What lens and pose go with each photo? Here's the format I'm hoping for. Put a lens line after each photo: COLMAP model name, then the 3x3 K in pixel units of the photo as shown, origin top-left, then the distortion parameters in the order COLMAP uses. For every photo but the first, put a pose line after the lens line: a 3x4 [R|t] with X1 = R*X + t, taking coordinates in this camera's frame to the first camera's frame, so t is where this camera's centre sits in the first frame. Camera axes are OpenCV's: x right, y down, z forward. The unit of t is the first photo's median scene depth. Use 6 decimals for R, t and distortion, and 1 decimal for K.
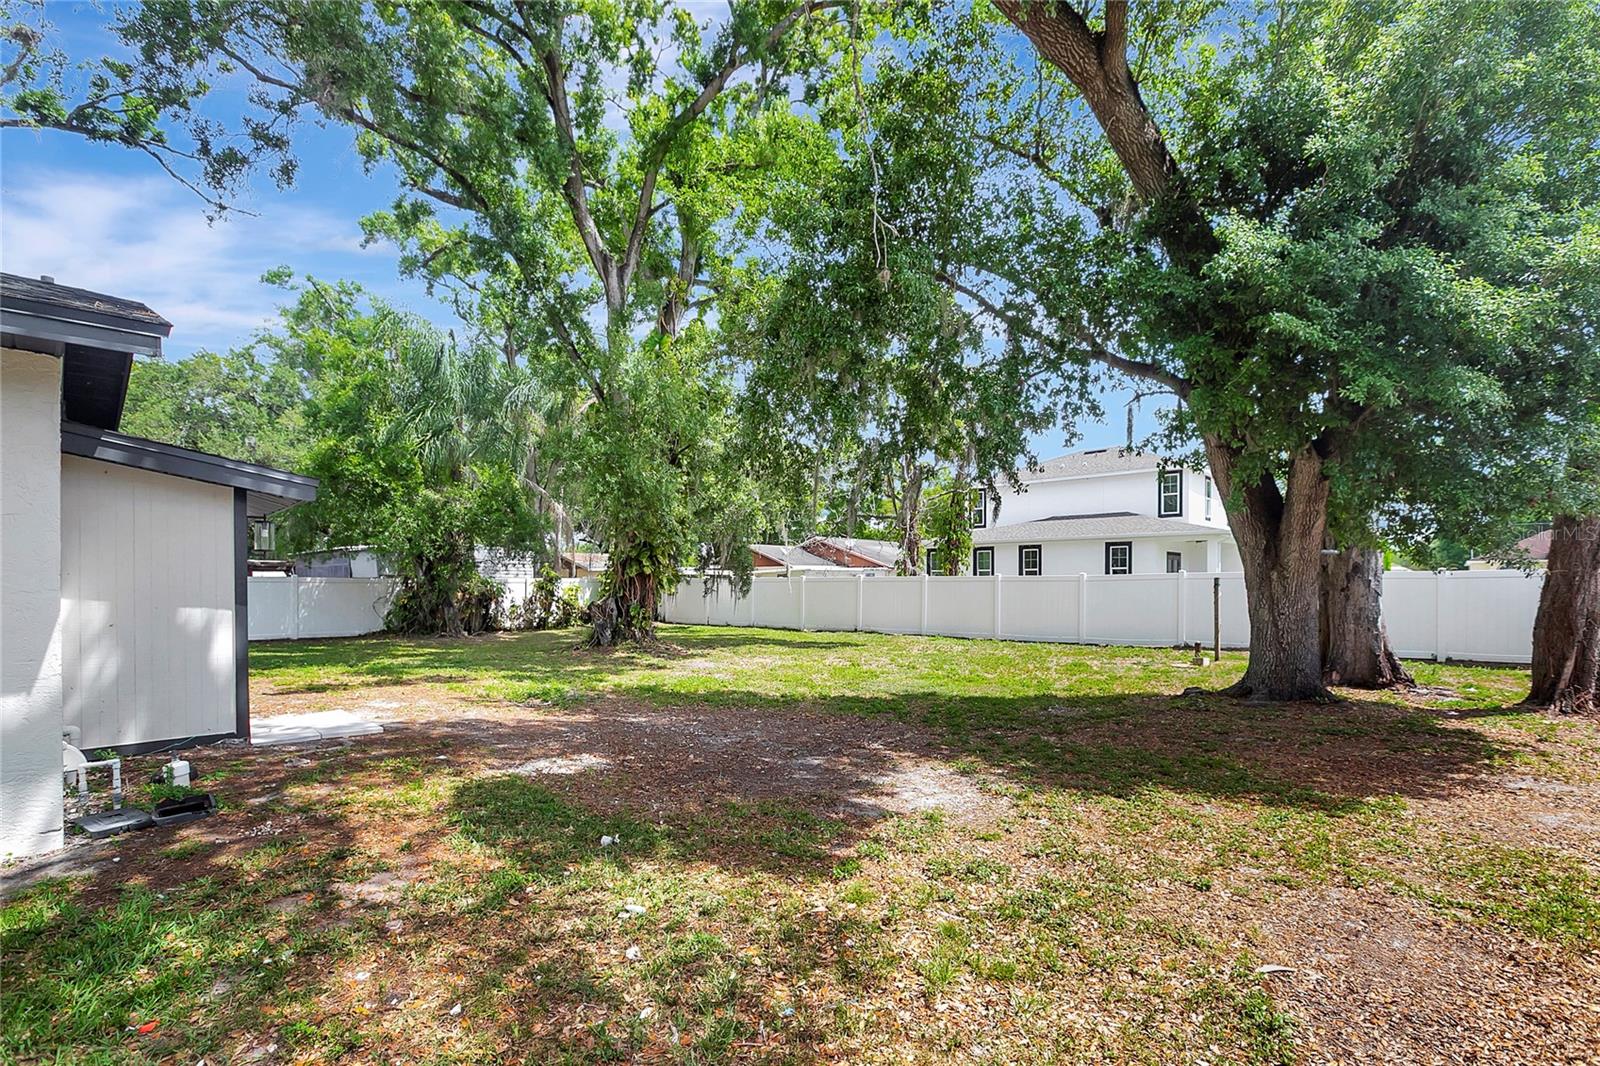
lens RADIAL K [[770.6, 0, 791.3], [0, 770.6, 555.6], [0, 0, 1]] dist [-0.015306, 0.000642]
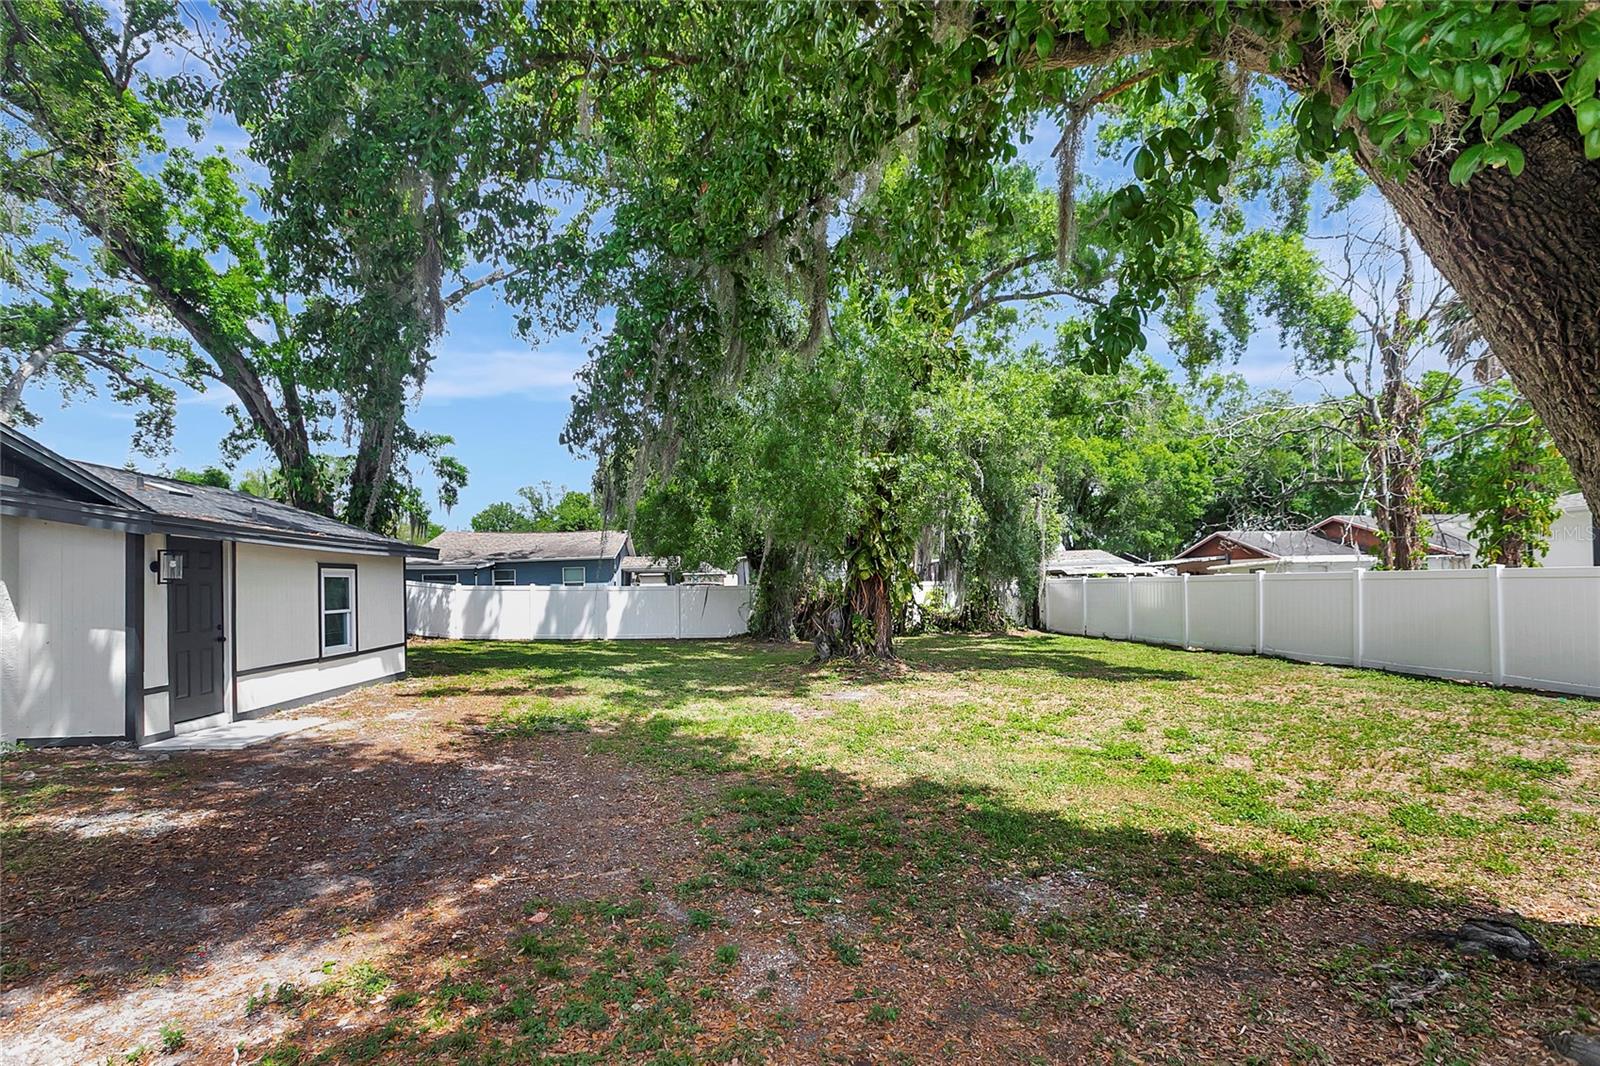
lens RADIAL K [[734.0, 0, 800.0], [0, 734.0, 533.0], [0, 0, 1]] dist [-0.010441, 0.001444]
pose [[0.748005, -0.059280, -0.661041, 0.798764], [0.039258, 0.998211, -0.045094, 0.011482], [0.662531, 0.007779, 0.748994, 0.848587]]
